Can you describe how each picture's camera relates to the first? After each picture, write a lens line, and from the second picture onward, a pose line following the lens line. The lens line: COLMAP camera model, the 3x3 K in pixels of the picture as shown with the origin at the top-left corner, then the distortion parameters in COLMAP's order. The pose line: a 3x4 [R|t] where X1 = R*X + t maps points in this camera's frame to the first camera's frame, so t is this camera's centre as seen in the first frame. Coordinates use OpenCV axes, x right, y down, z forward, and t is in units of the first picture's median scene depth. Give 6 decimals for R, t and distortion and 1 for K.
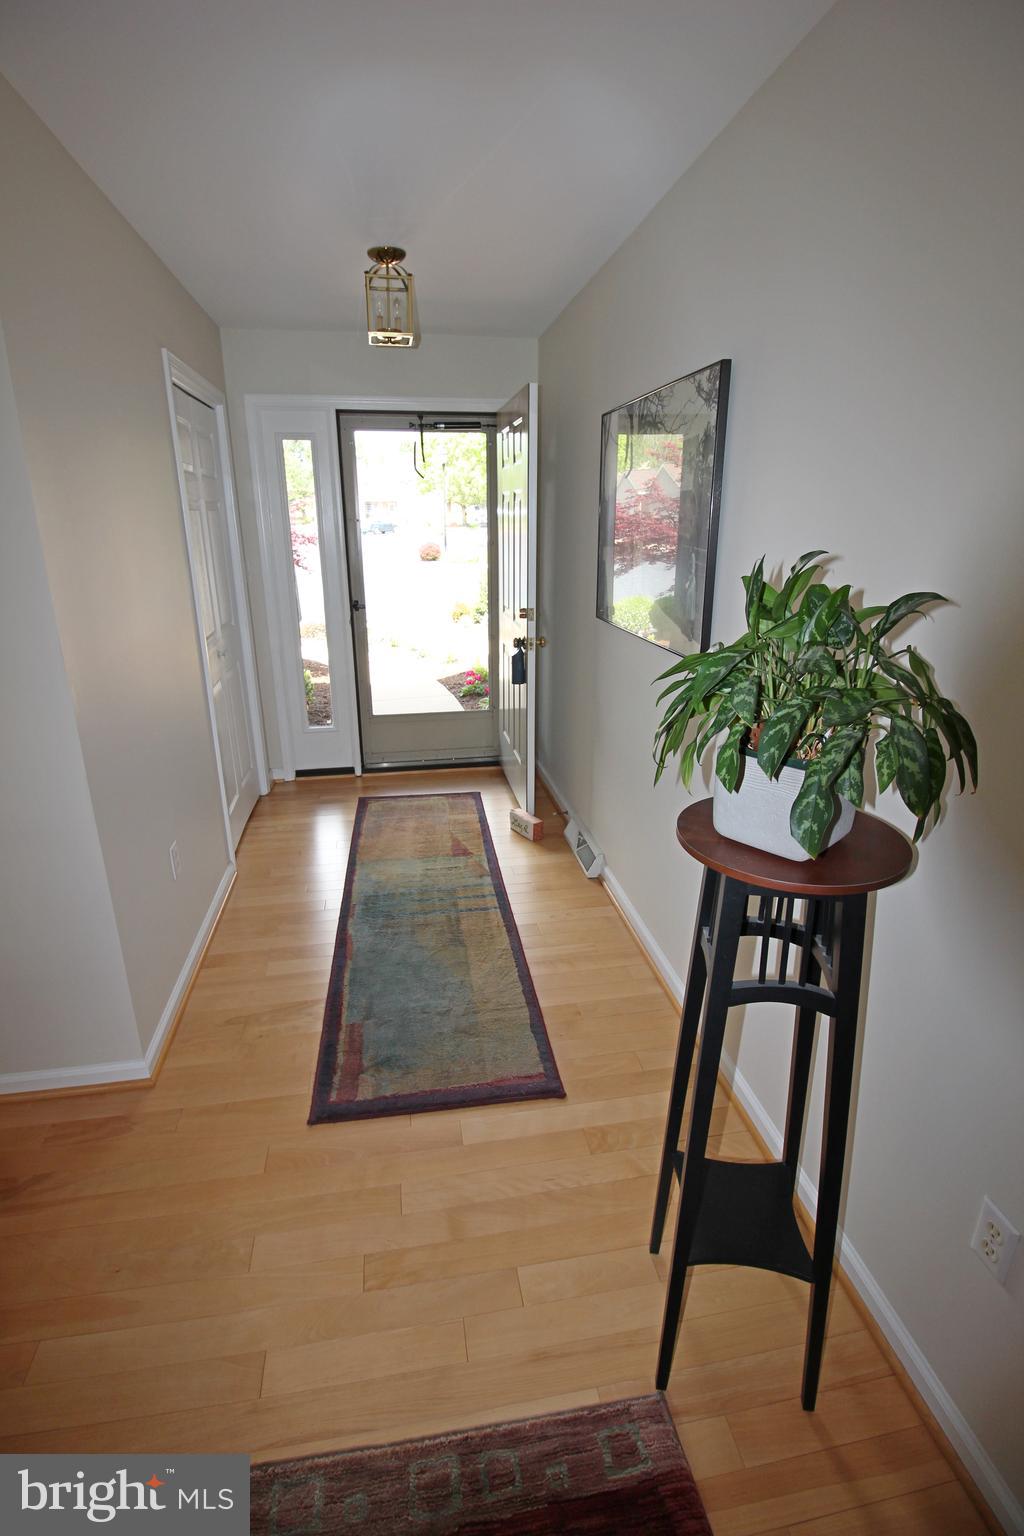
lens RADIAL K [[716.2, 0, 511.9], [0, 716.2, 749.2], [0, 0, 1]] dist [0.003193, -0.014234]
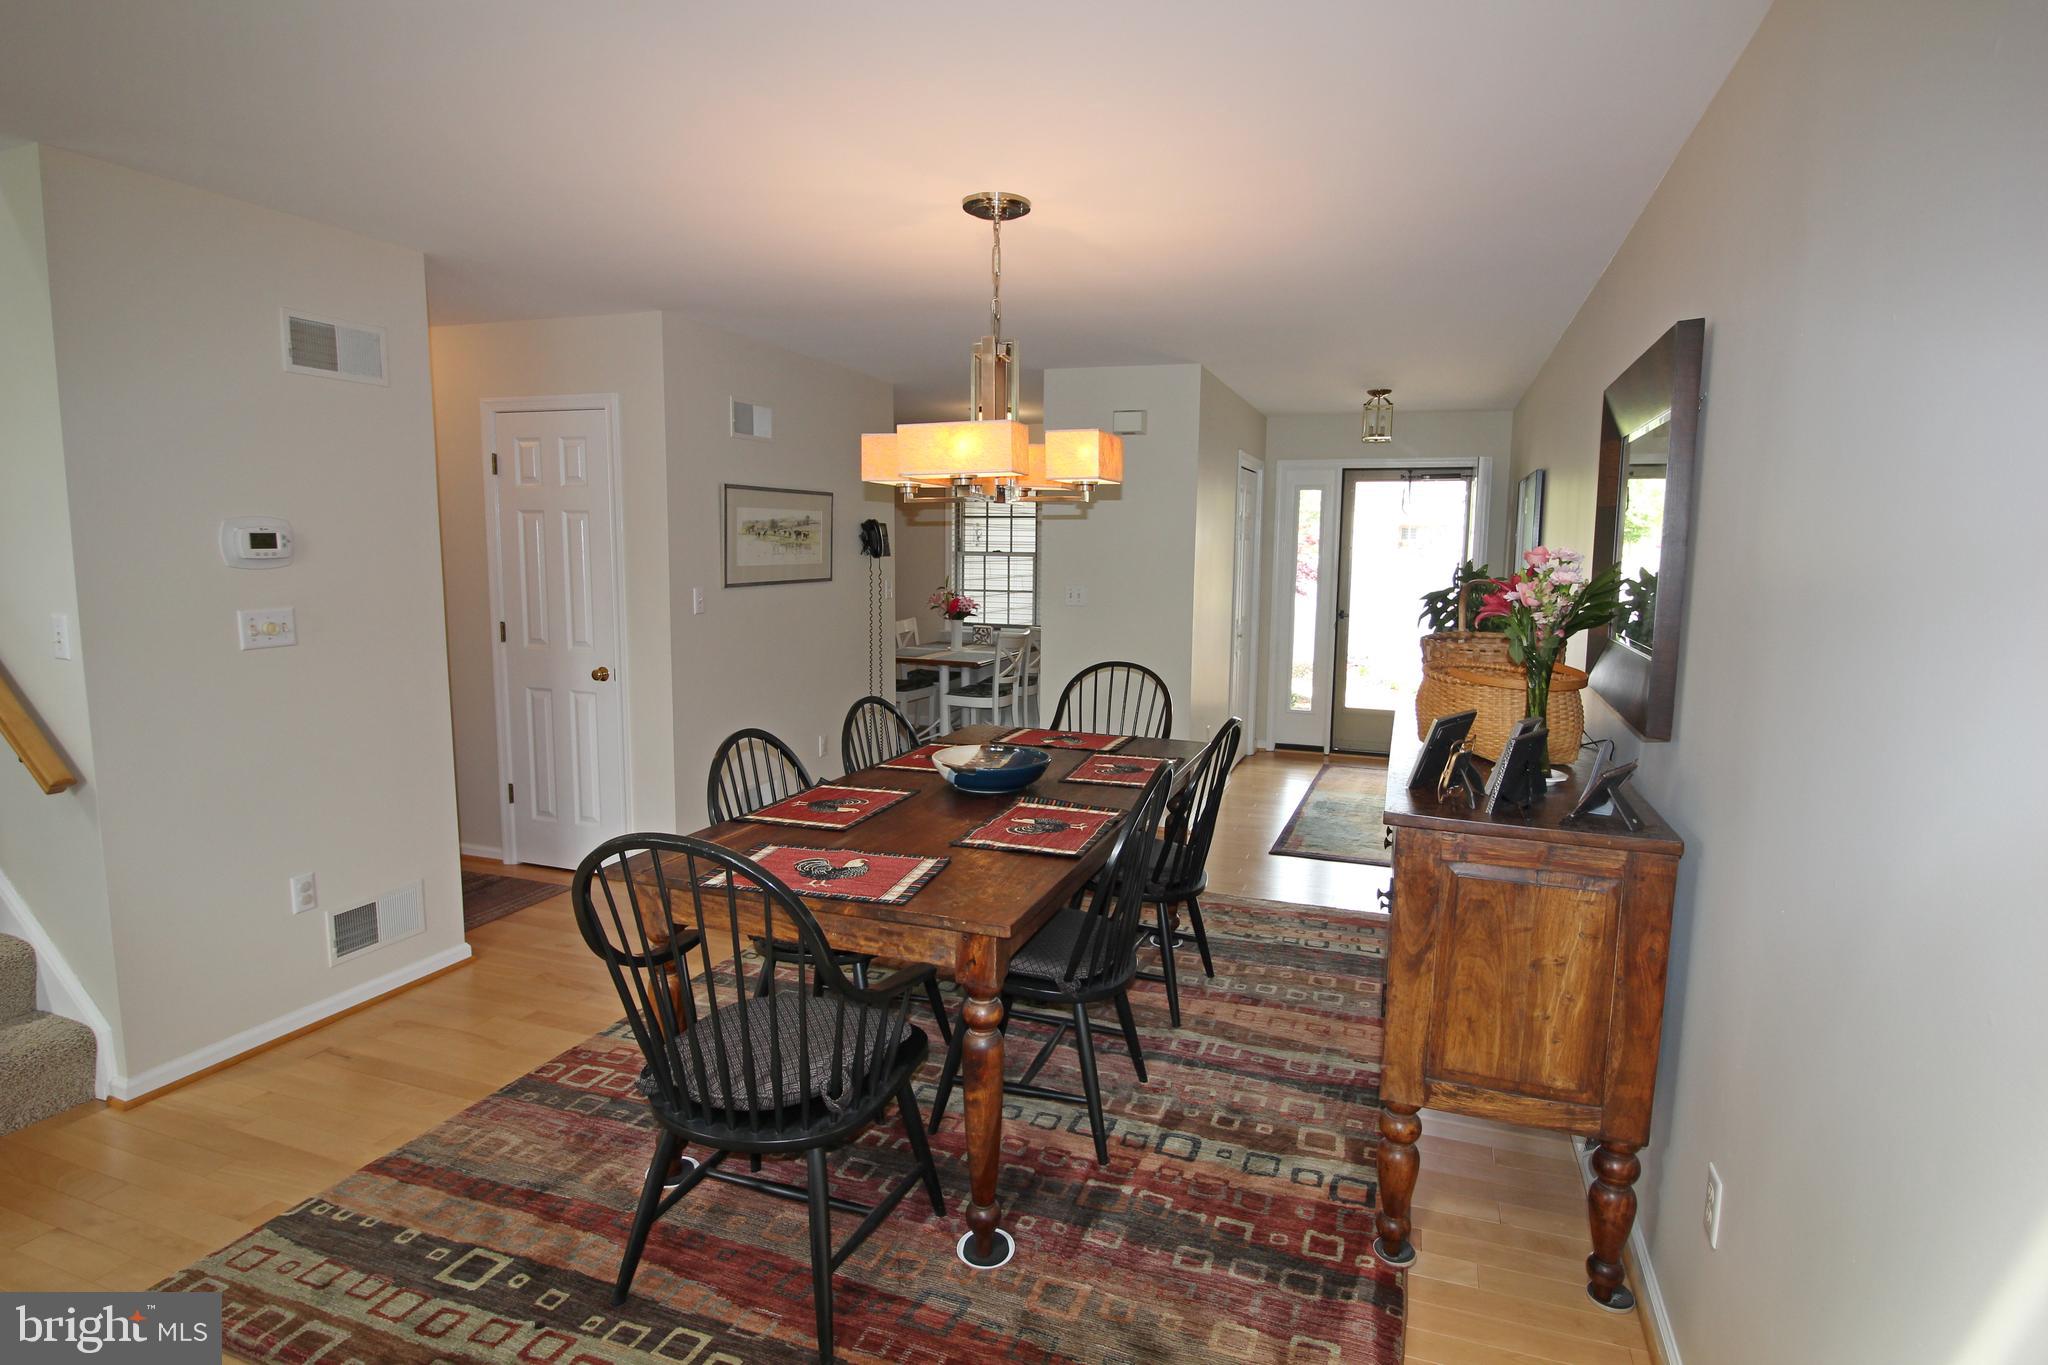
lens RADIAL K [[1106.7, 0, 1024.0], [0, 1106.7, 682.5], [0, 0, 1]] dist [0.000559, 0.000033]
pose [[0.867004, 0.072930, -0.492935, 0.270580], [-0.167953, 0.974117, -0.151285, 0.310338], [0.469143, 0.213955, 0.856813, -0.913428]]
